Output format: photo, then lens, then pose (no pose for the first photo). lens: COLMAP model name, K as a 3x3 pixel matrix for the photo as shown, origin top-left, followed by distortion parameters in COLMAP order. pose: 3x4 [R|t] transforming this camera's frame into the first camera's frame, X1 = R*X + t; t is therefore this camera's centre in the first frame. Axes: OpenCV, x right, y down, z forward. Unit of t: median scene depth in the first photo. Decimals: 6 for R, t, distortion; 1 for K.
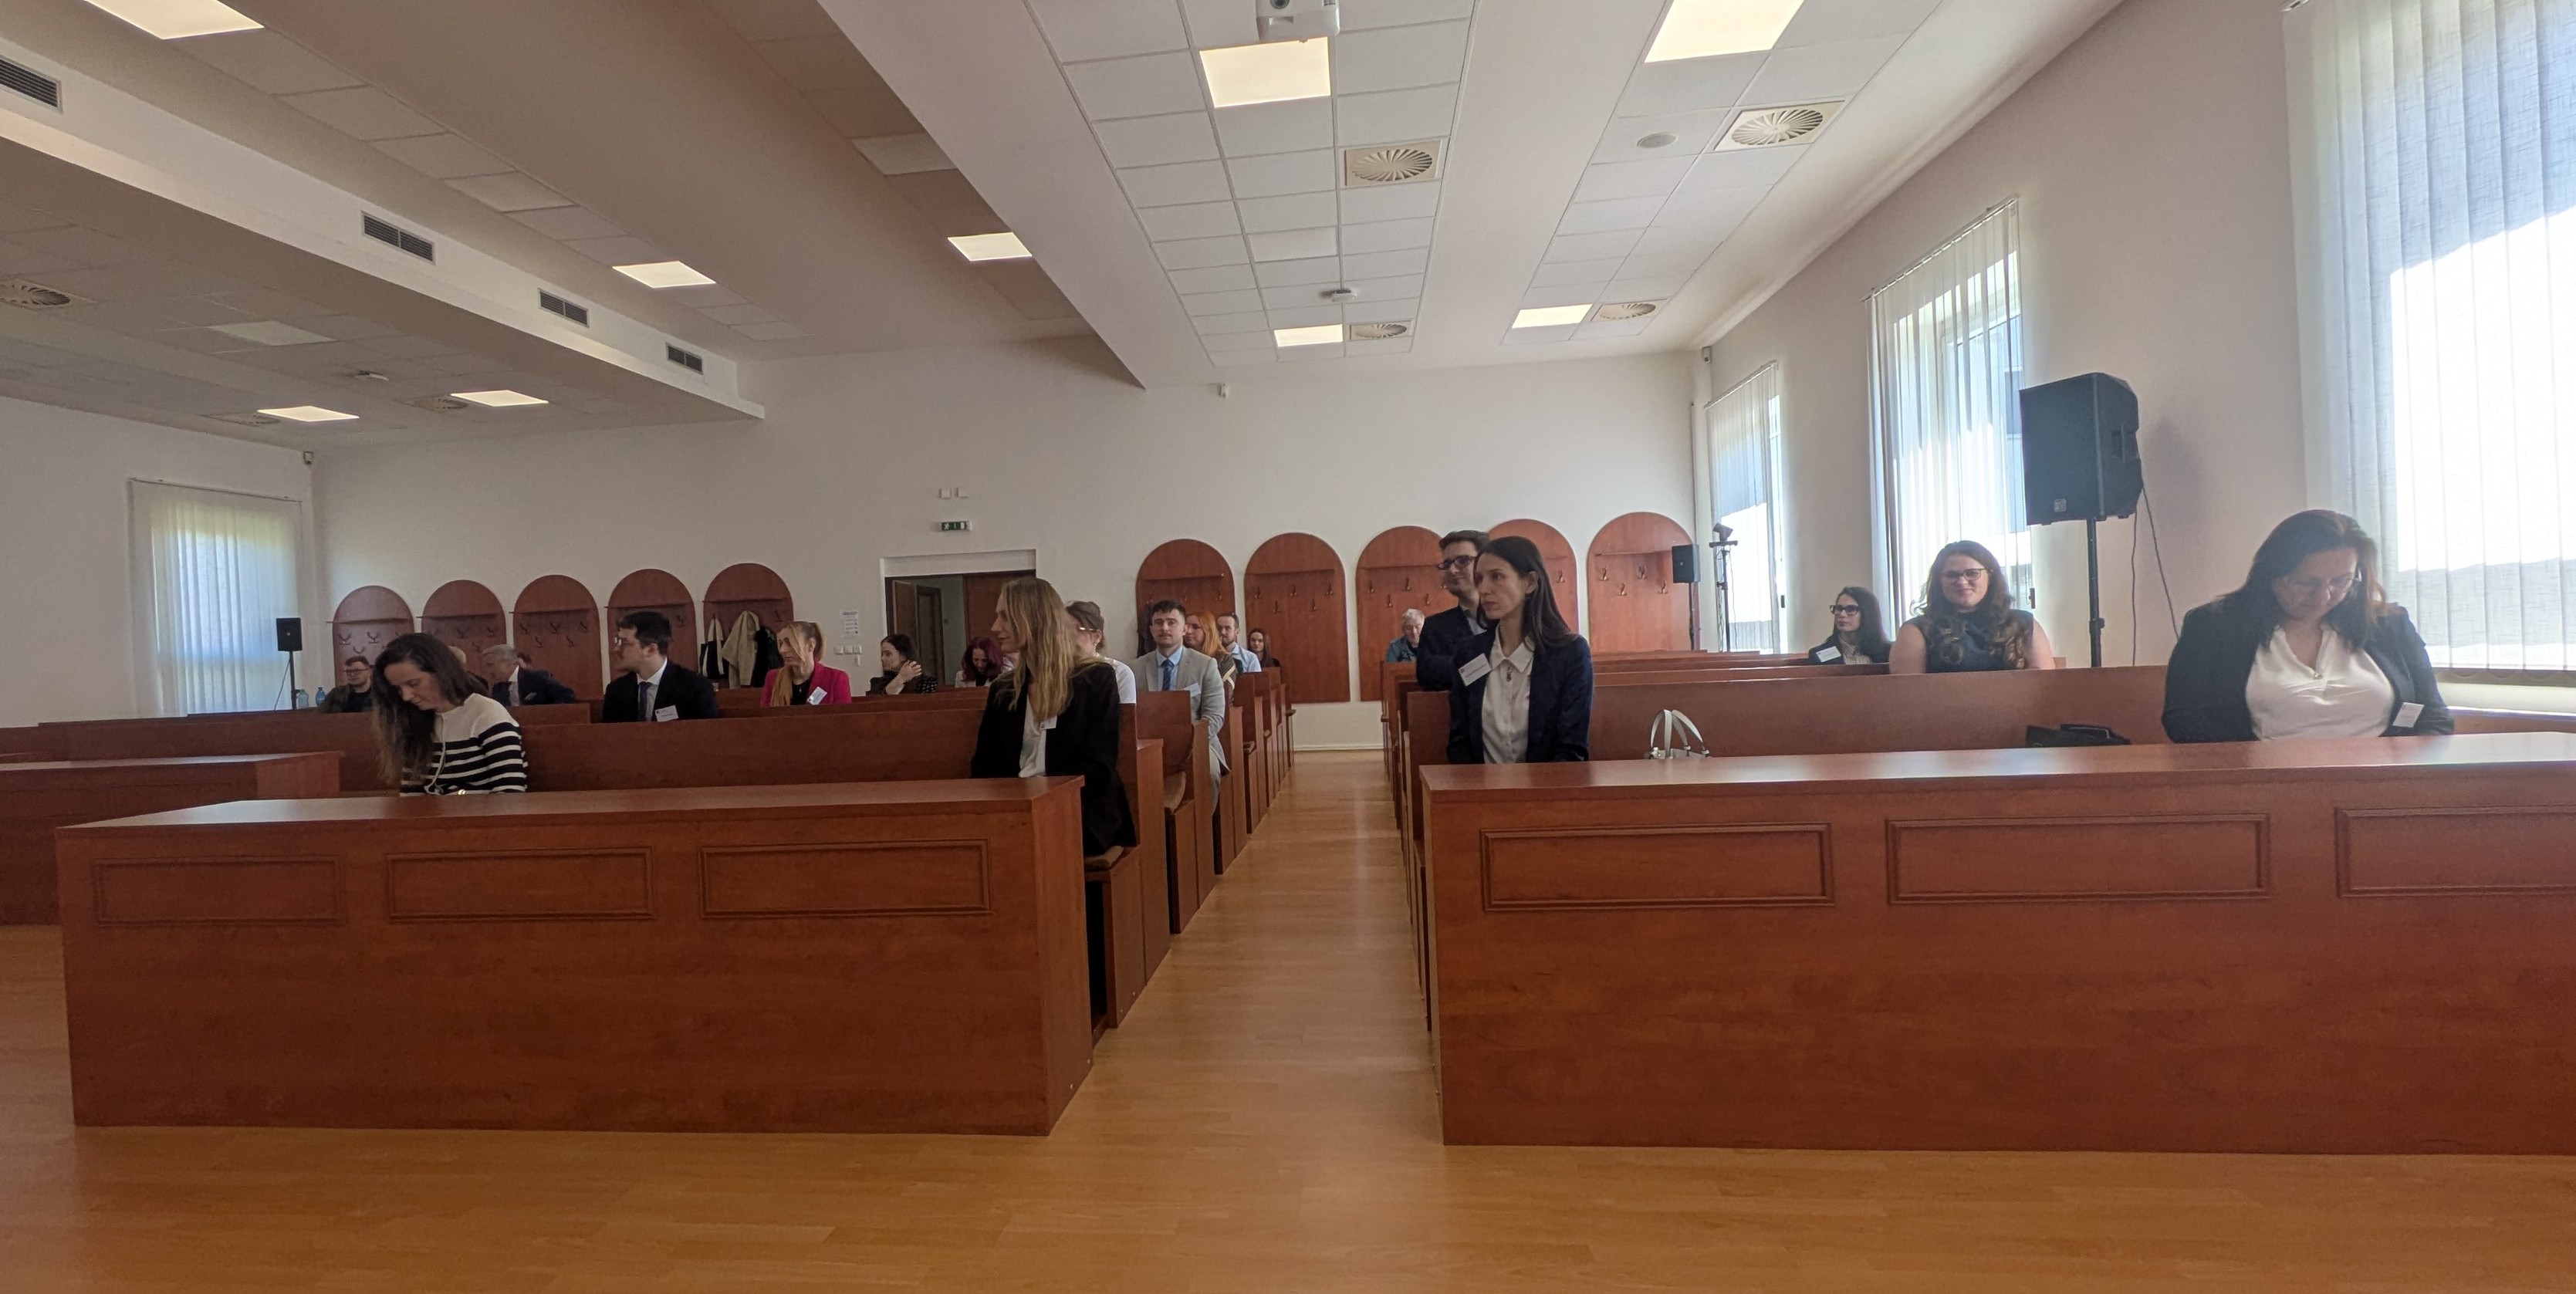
lens RADIAL K [[998.3, 0, 1270.5], [0, 998.3, 642.0], [0, 0, 1]] dist [-0.001315, -0.000593]
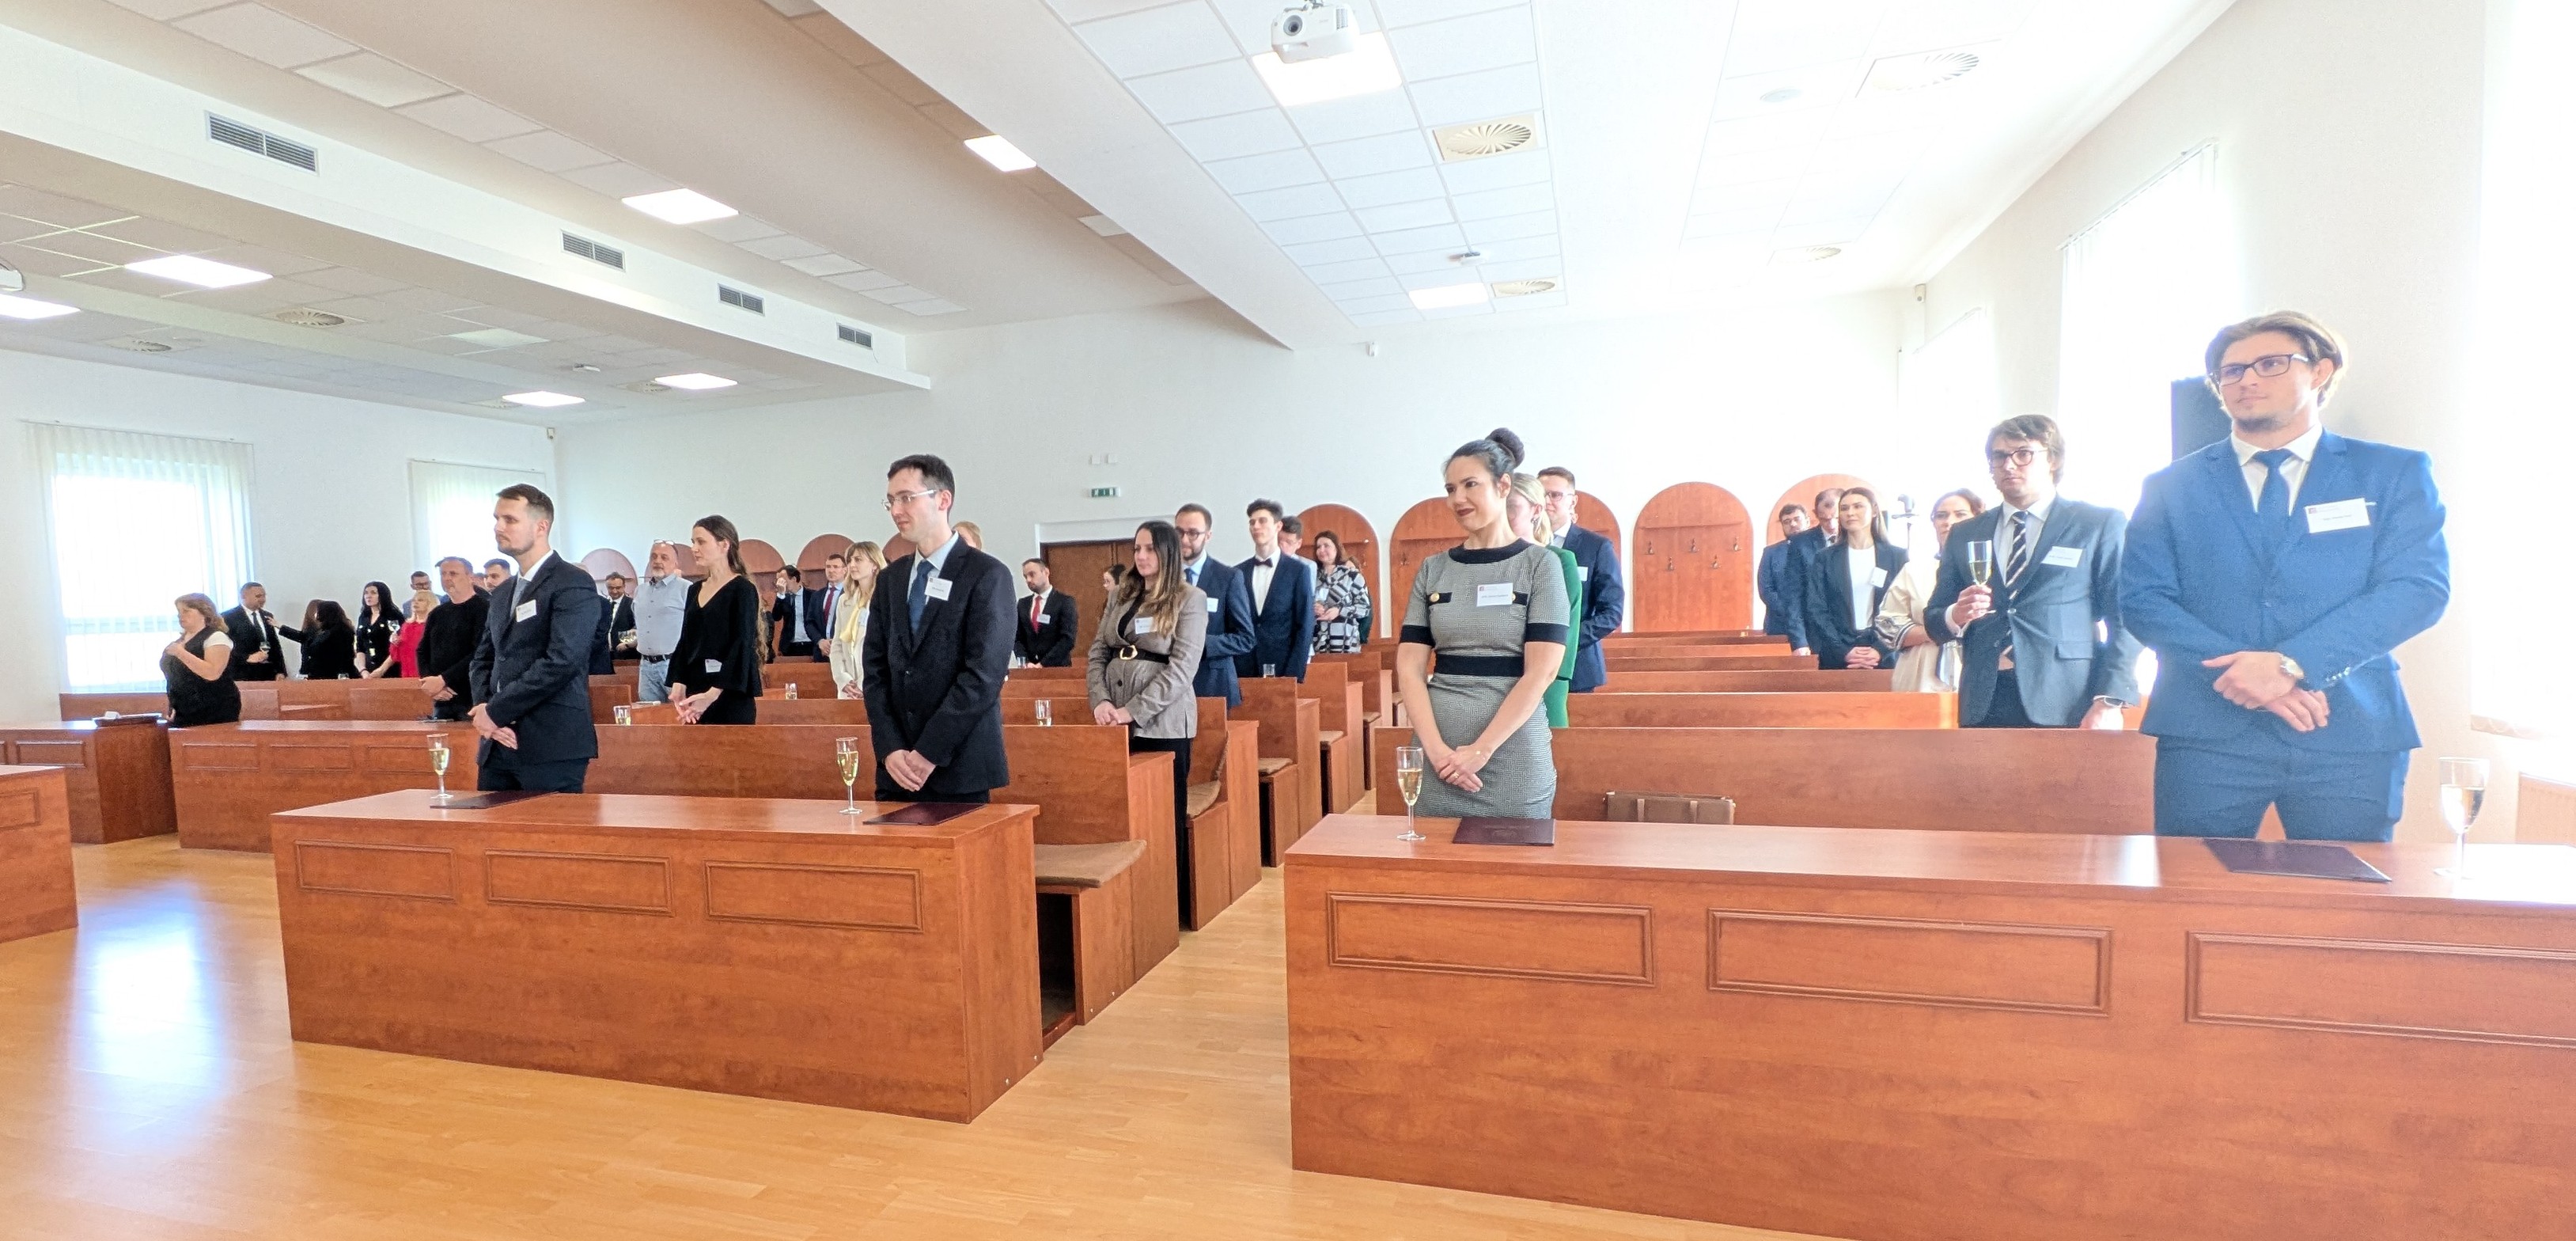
lens RADIAL K [[1042.2, 0, 1300.4], [0, 1042.2, 636.8], [0, 0, 1]] dist [-0.001441, 0.000250]
pose [[0.985426, 0.021186, -0.168781, 0.347366], [-0.012807, 0.998638, 0.050578, -0.138558], [0.169623, -0.047679, 0.984355, -0.104633]]
